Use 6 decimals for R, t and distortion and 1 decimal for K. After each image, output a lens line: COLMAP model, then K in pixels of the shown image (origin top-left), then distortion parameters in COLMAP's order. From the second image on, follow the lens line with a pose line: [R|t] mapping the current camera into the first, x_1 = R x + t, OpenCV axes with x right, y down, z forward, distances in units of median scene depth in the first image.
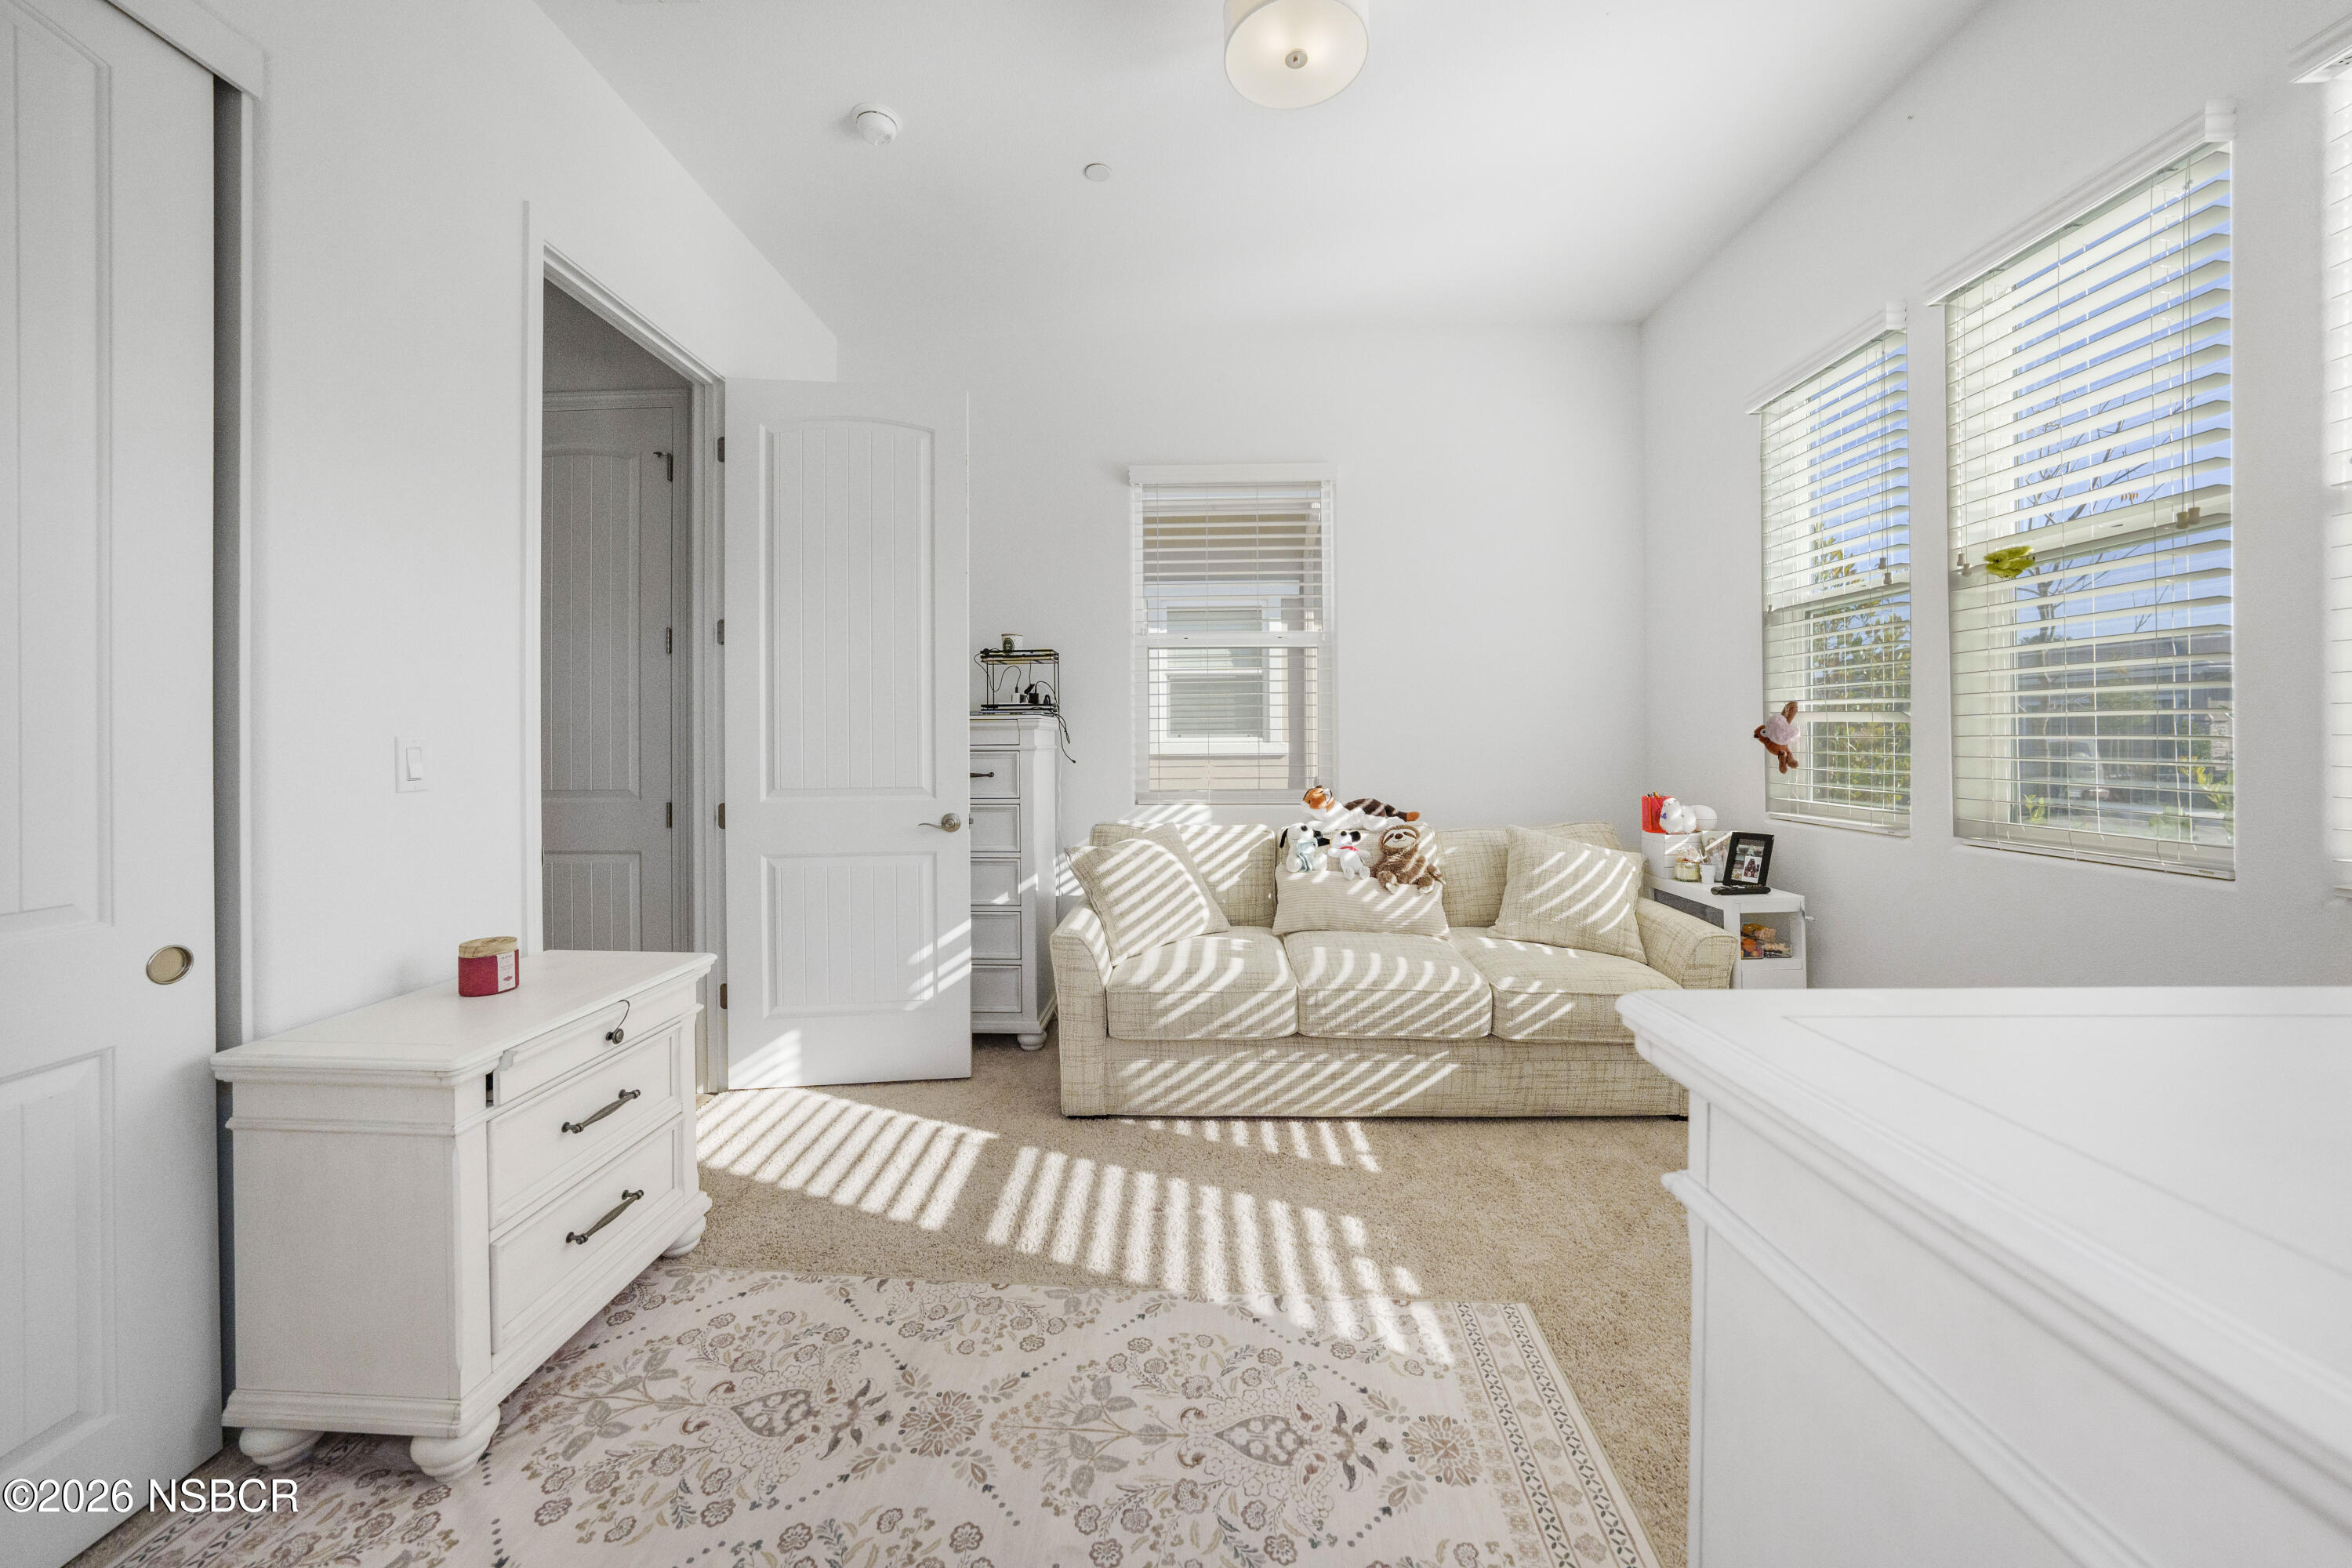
lens RADIAL K [[817.6, 0, 1180.7], [0, 817.6, 733.6], [0, 0, 1]] dist [-0.007284, 0.000183]
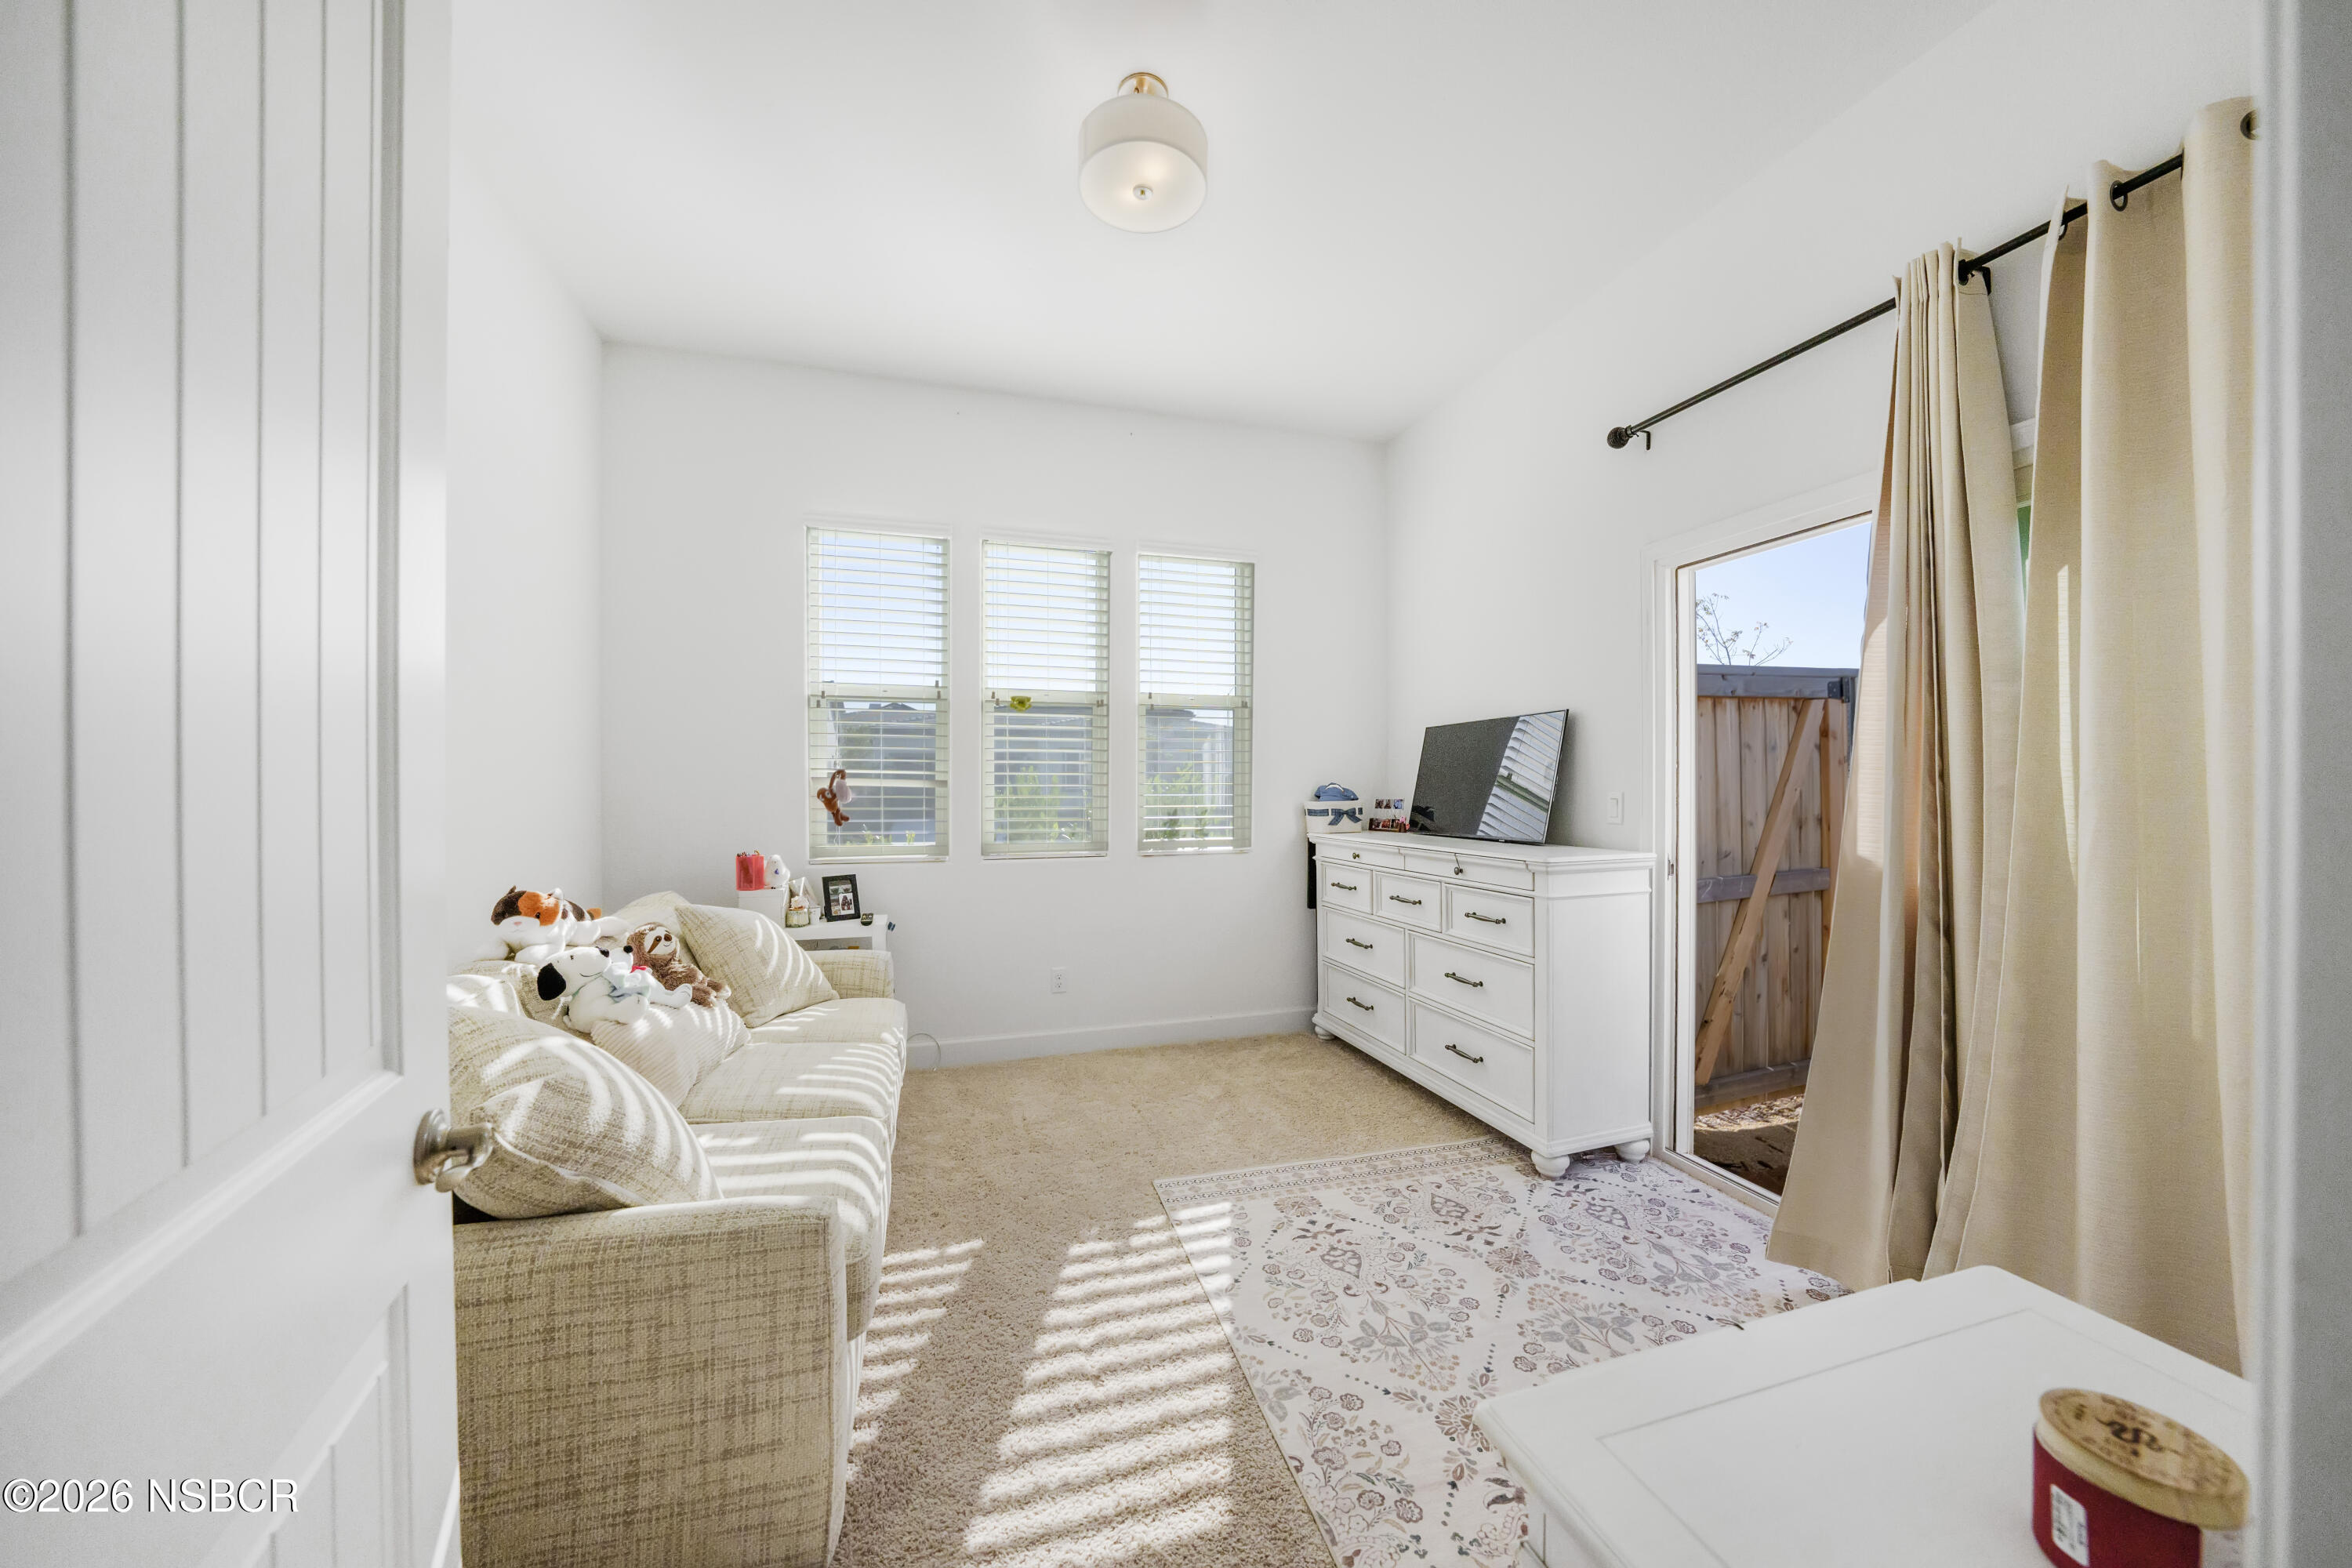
lens RADIAL K [[817.6, 0, 1179.0], [0, 817.6, 794.8], [0, 0, 1]] dist [-0.007284, 0.000183]
pose [[-0.309291, -0.000678, 0.950967, -0.898794], [-0.004879, 0.999988, -0.000874, -0.001526], [-0.950955, -0.004910, -0.309291, 1.269388]]
